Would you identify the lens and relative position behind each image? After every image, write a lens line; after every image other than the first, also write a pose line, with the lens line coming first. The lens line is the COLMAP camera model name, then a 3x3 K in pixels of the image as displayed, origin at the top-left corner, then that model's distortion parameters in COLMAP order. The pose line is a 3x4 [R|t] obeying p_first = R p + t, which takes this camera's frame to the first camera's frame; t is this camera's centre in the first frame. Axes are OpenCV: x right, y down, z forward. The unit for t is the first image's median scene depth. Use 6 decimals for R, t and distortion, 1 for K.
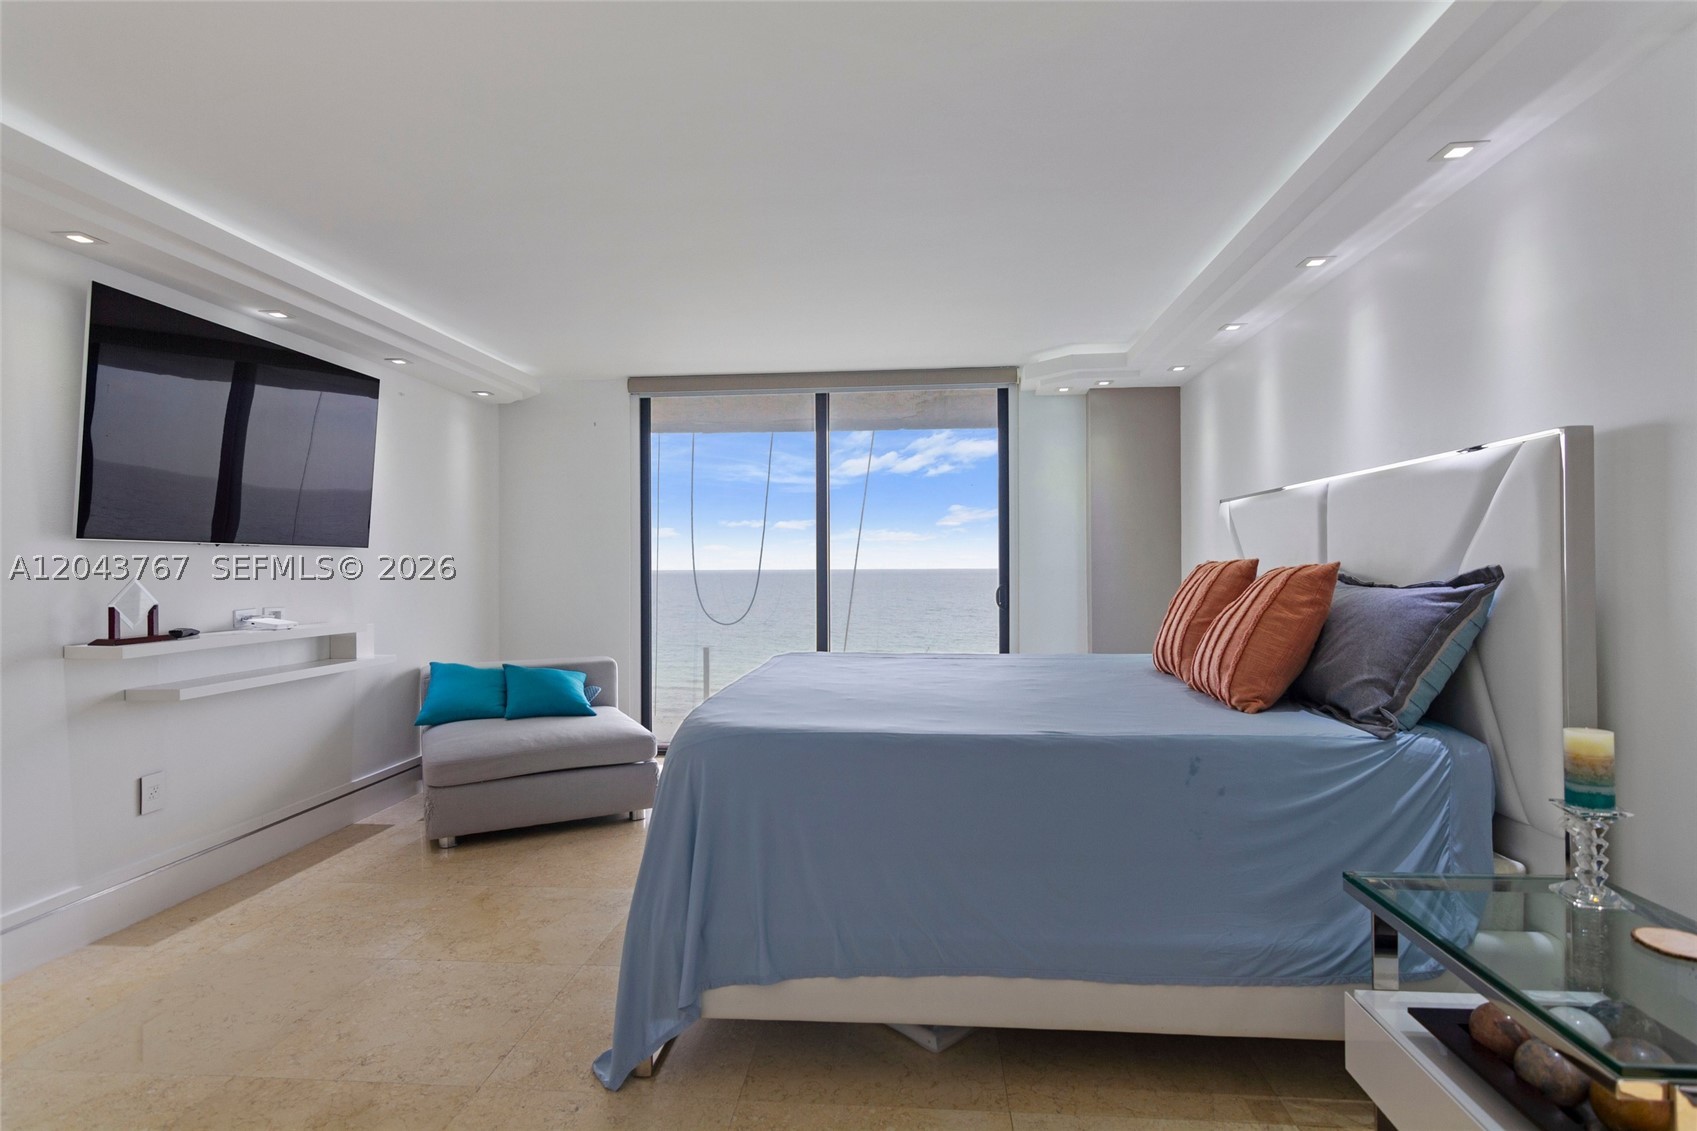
lens RADIAL K [[869.5, 0, 845.7], [0, 869.5, 560.9], [0, 0, 1]] dist [-0.003852, 0.001100]
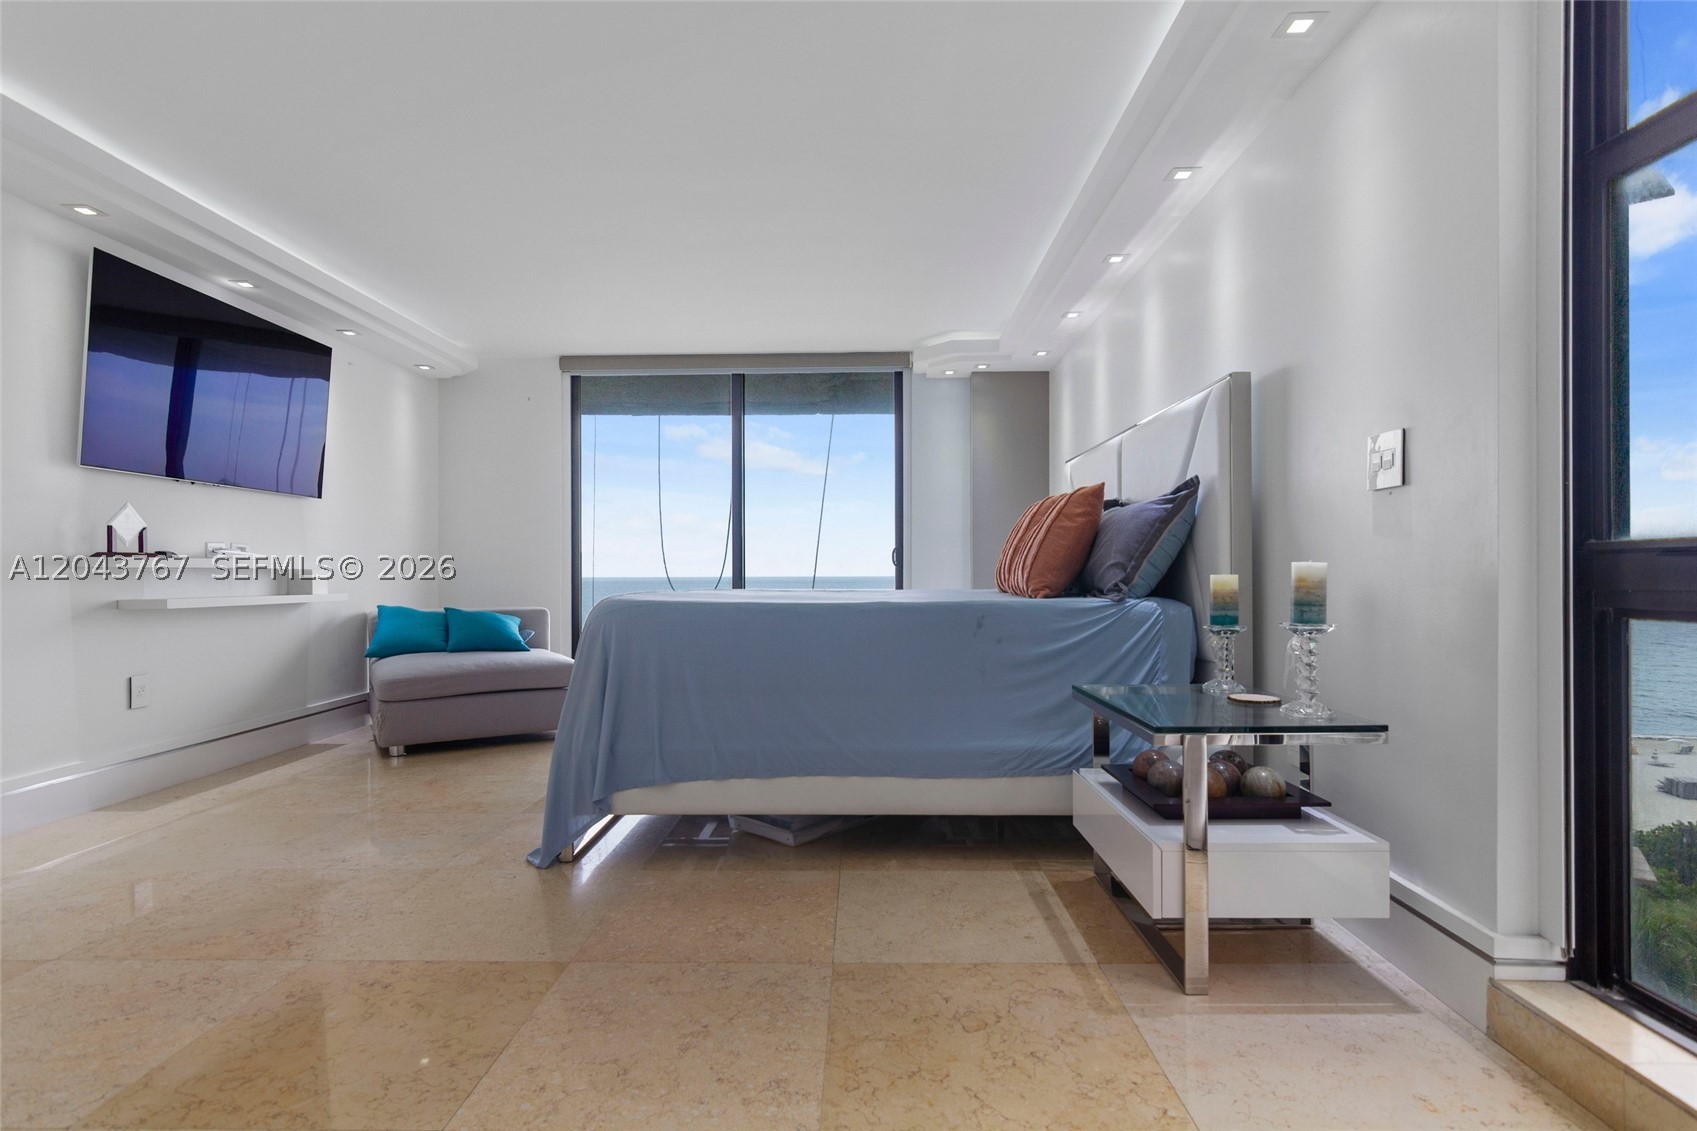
lens RADIAL K [[869.5, 0, 844.7], [0, 869.5, 569.8], [0, 0, 1]] dist [-0.003852, 0.001100]
pose [[0.997732, 0.001535, 0.067294, 0.067049], [-0.001841, 0.999988, 0.004493, 0.100939], [-0.067286, -0.004607, 0.997723, -0.230327]]
